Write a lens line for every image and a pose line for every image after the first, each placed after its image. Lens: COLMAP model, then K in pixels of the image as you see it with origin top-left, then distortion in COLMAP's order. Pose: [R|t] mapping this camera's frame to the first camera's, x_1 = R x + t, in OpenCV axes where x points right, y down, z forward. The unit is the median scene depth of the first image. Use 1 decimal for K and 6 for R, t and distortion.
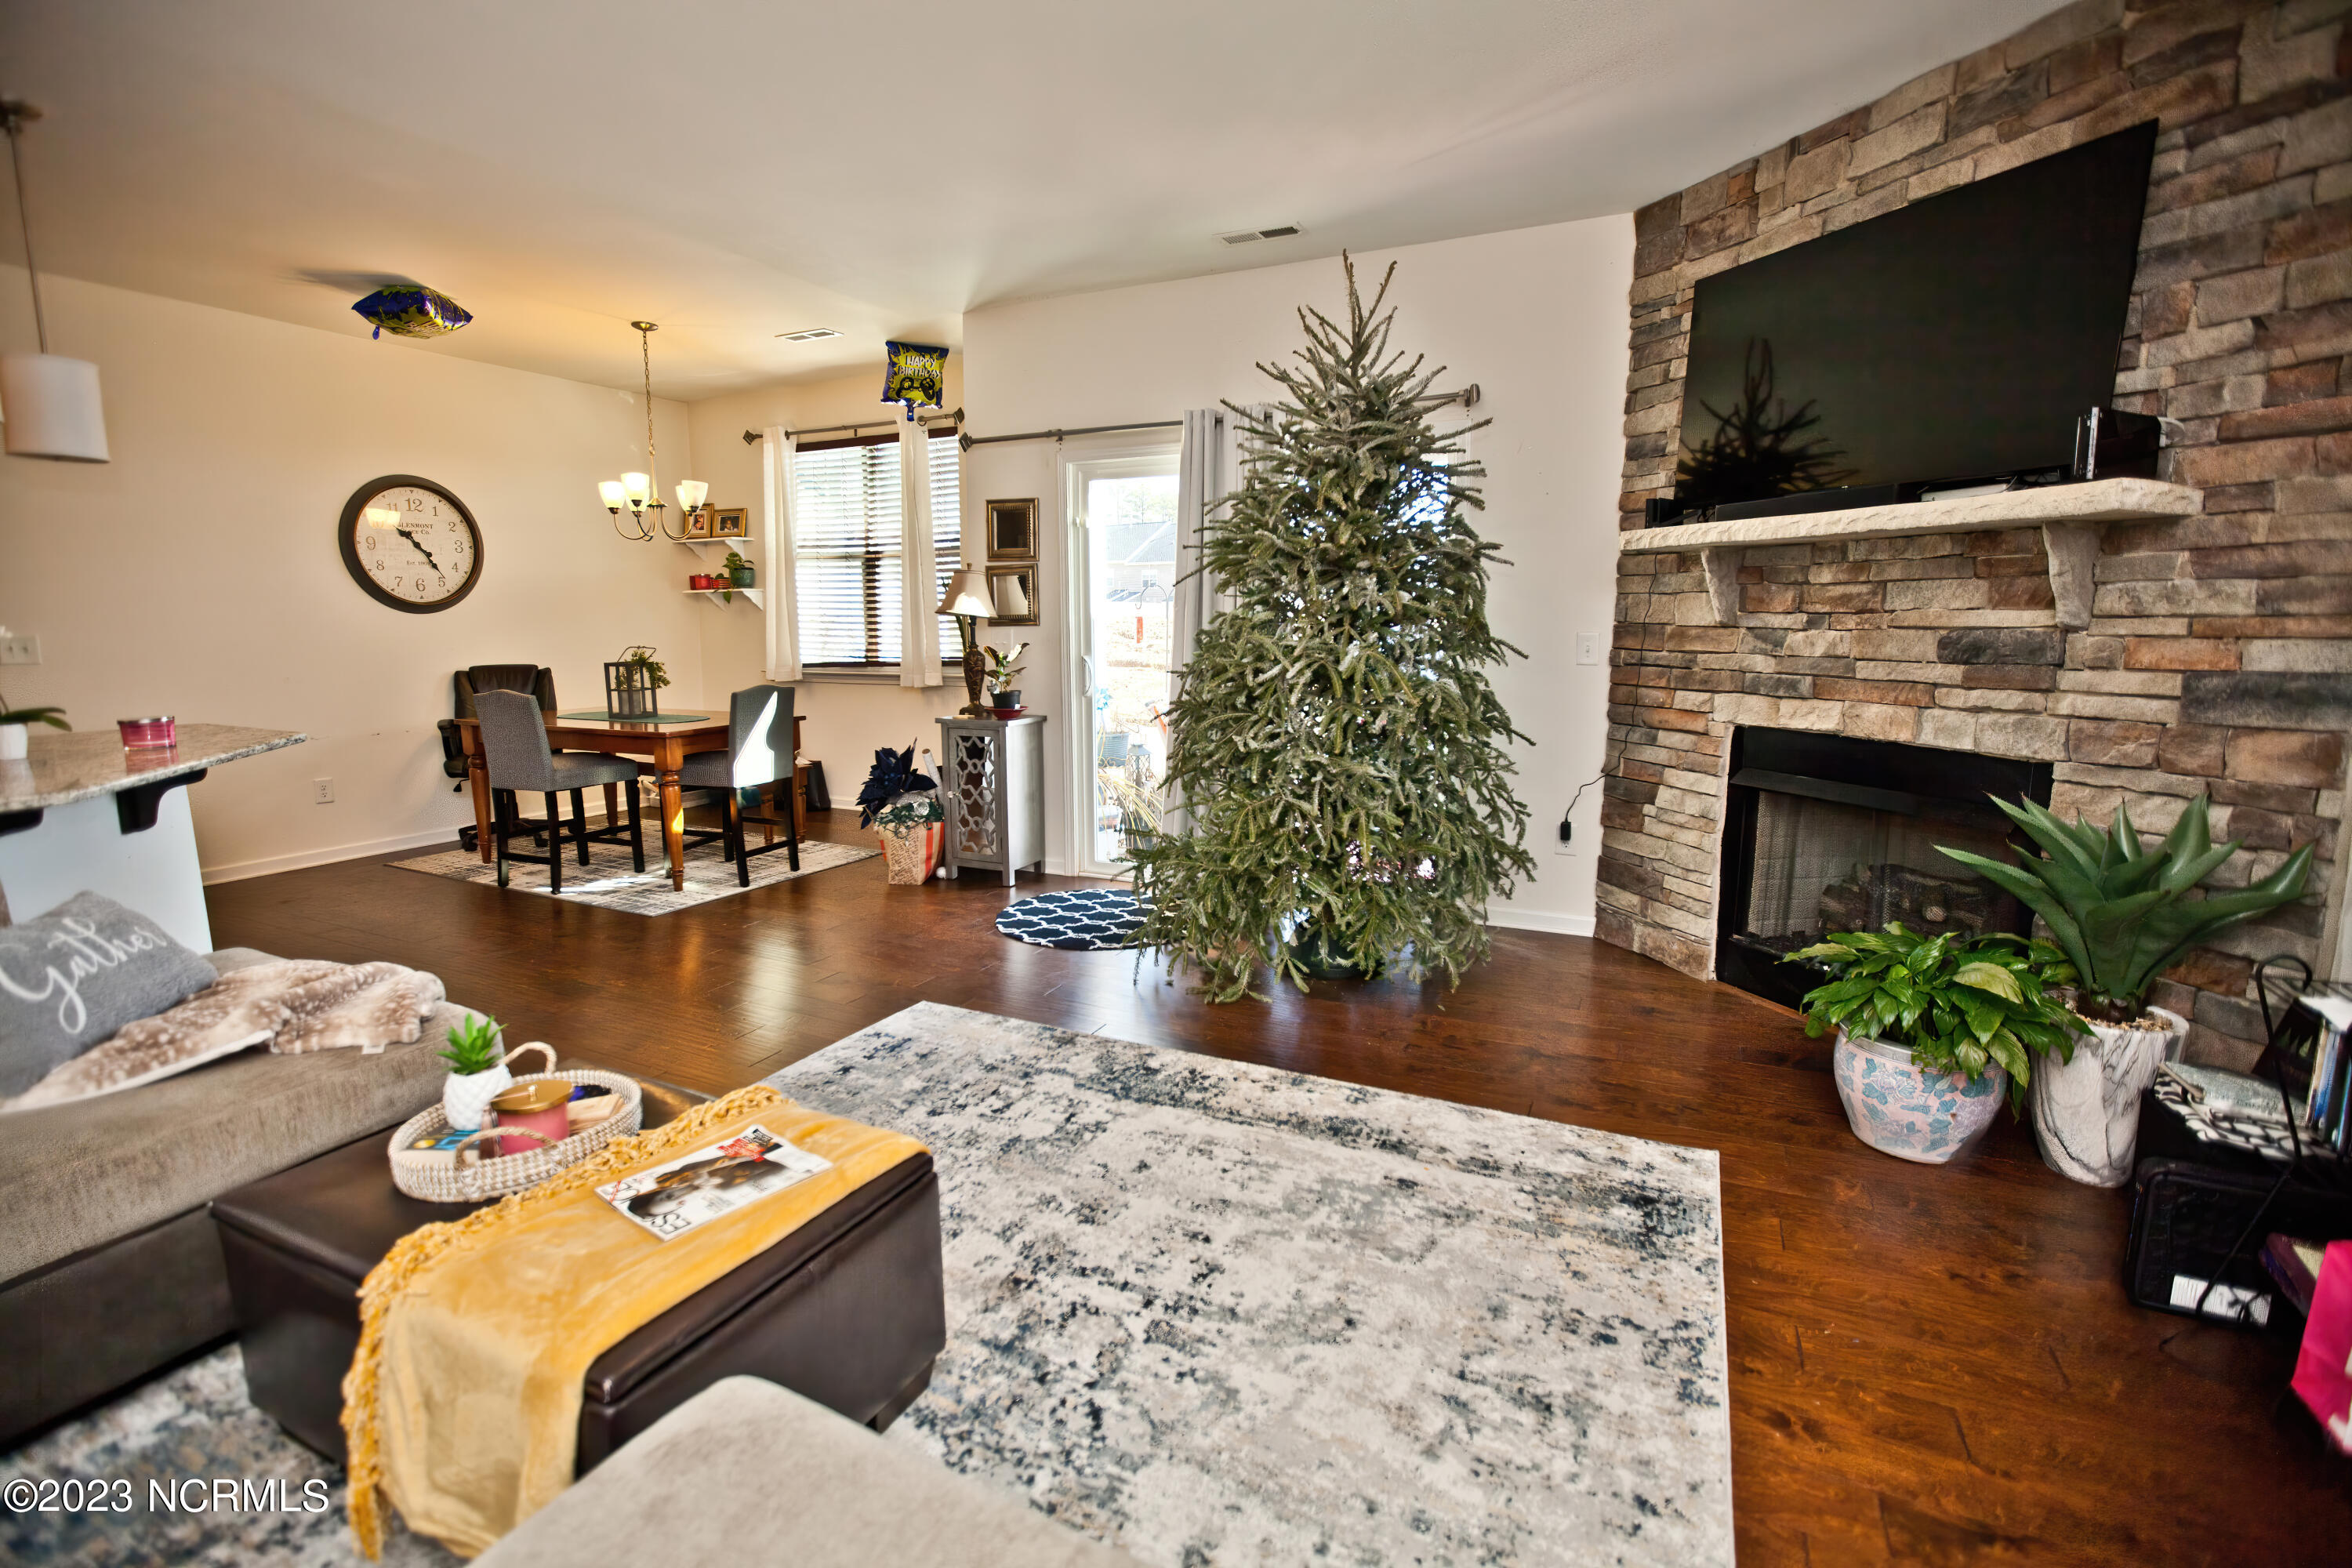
lens RADIAL K [[1067.9, 0, 1171.5], [0, 1067.9, 779.1], [0, 0, 1]] dist [-0.059199, 0.023858]
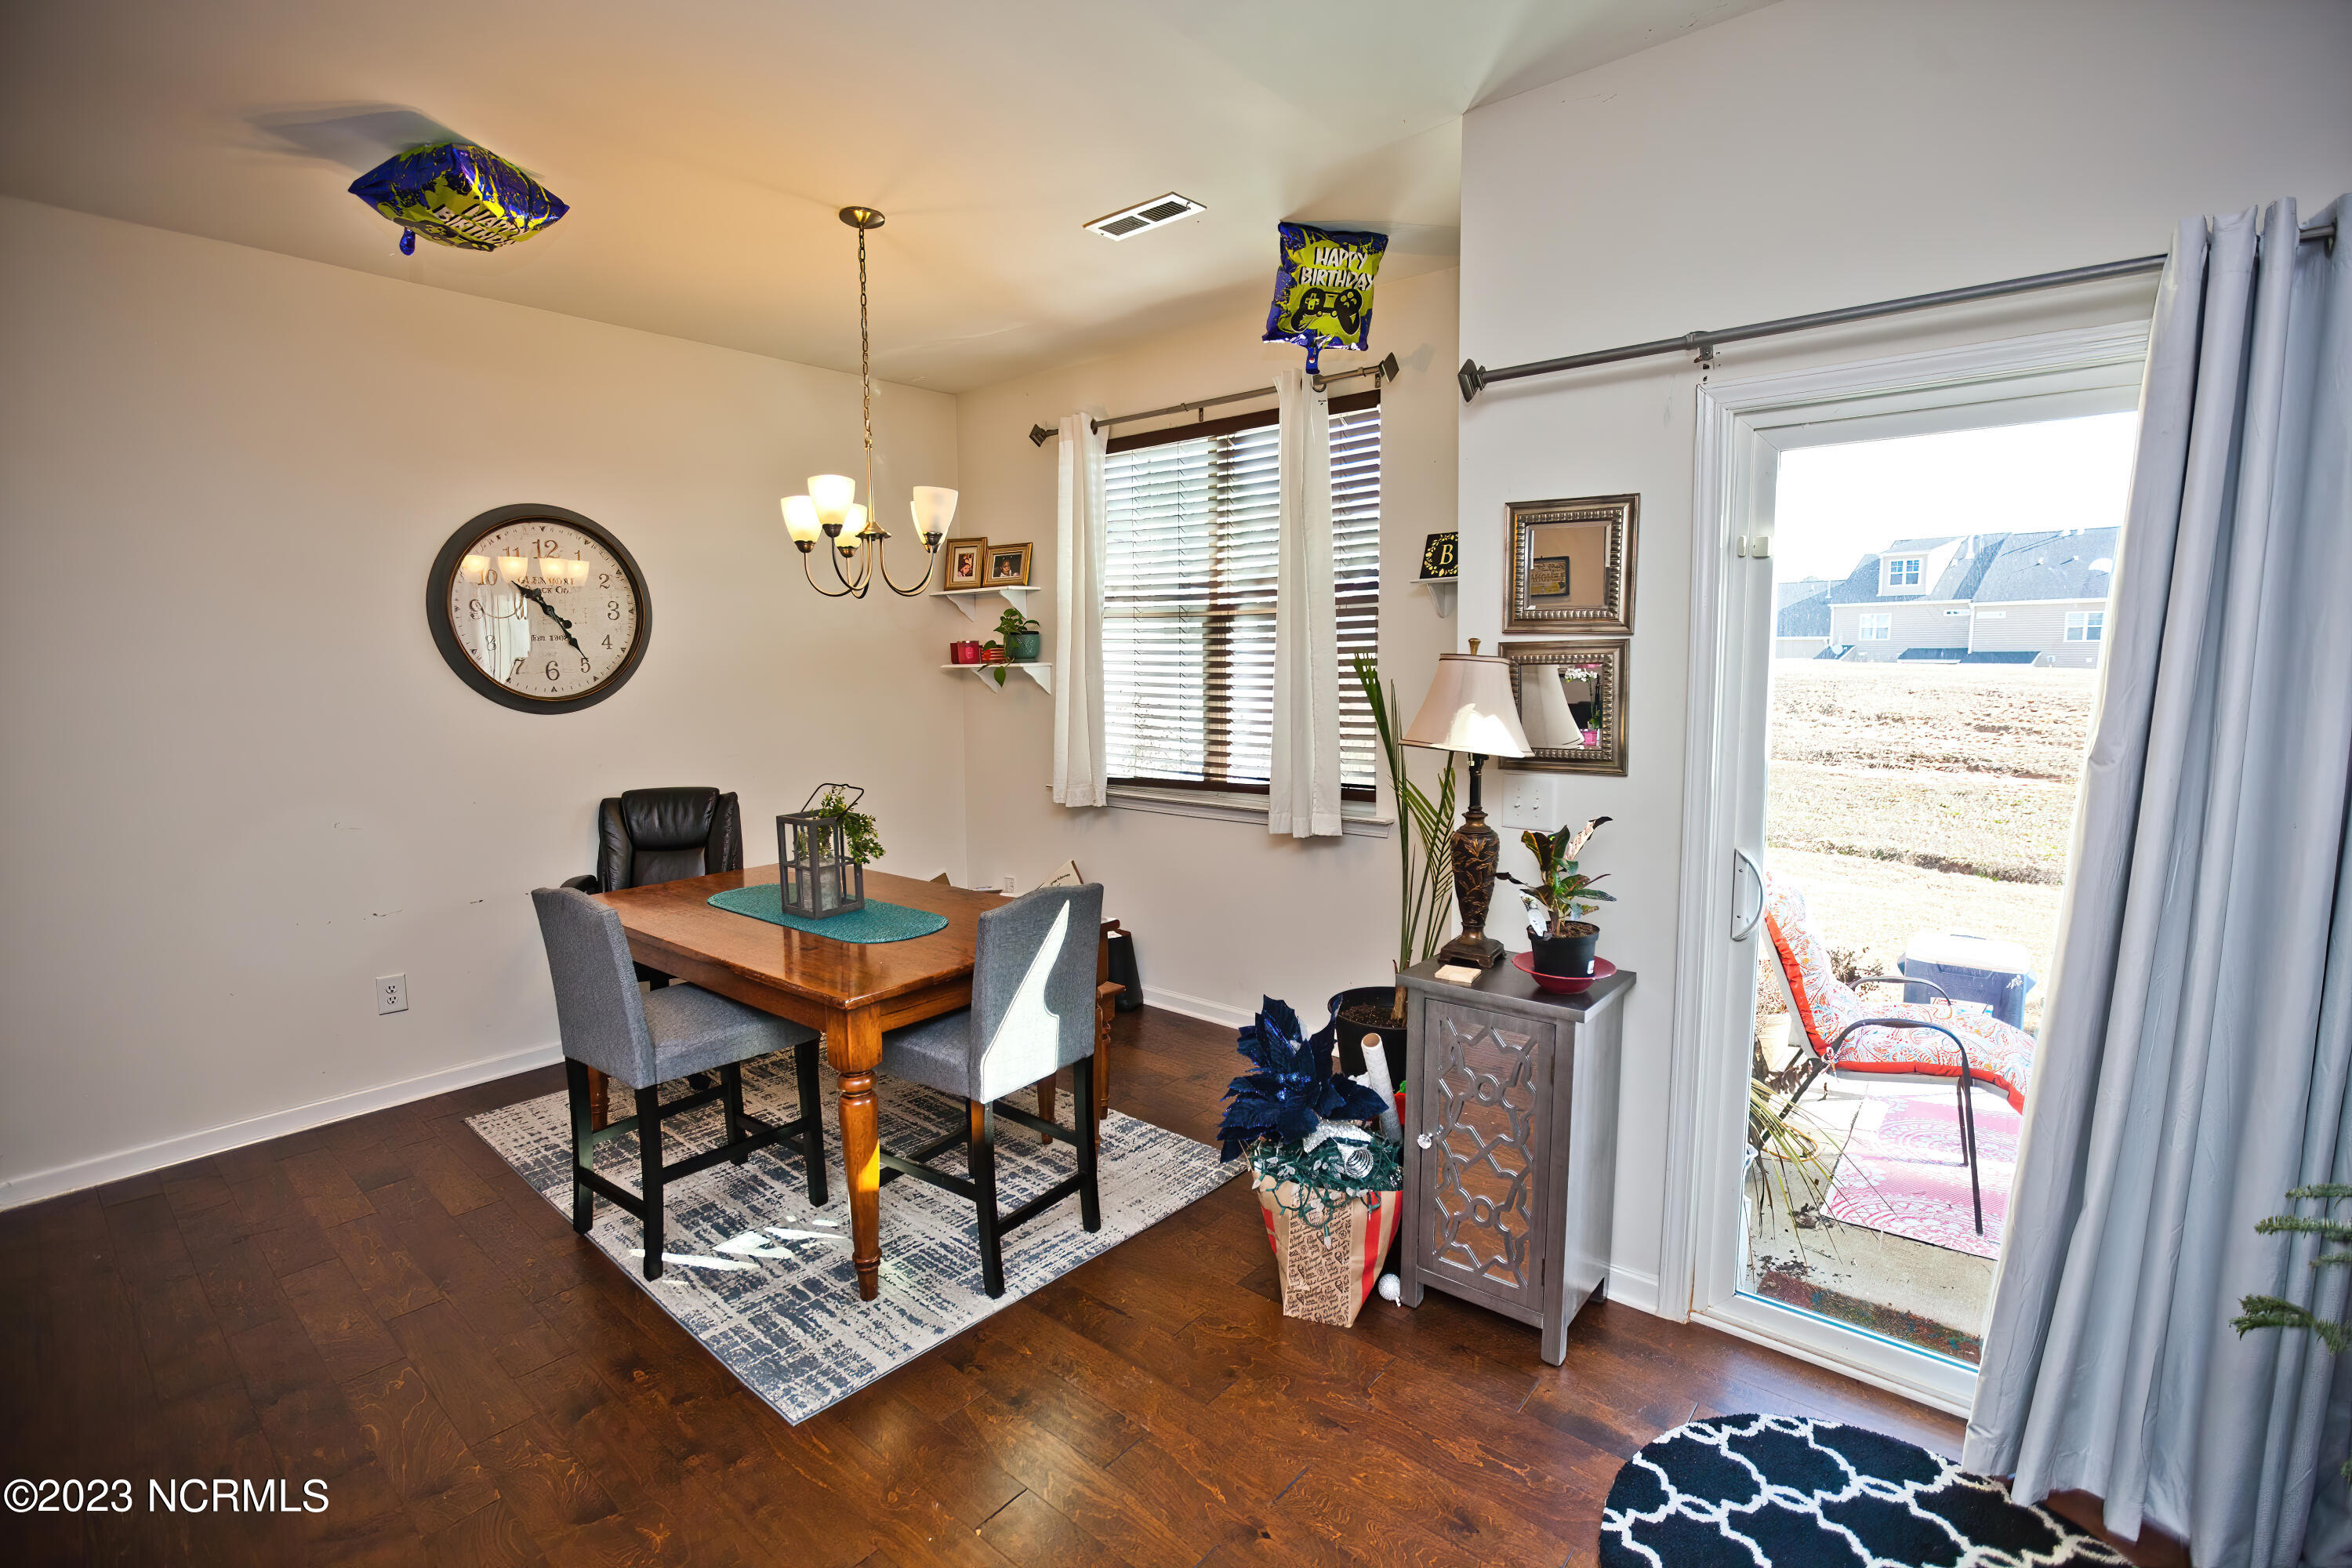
lens RADIAL K [[1083.0, 0, 1169.6], [0, 1083.0, 775.2], [0, 0, 1]] dist [-0.060452, 0.025160]
pose [[0.966739, 0.020814, -0.254916, -0.258635], [-0.030862, 0.998894, -0.035478, -0.161168], [0.253895, 0.042165, 0.966312, 0.673992]]
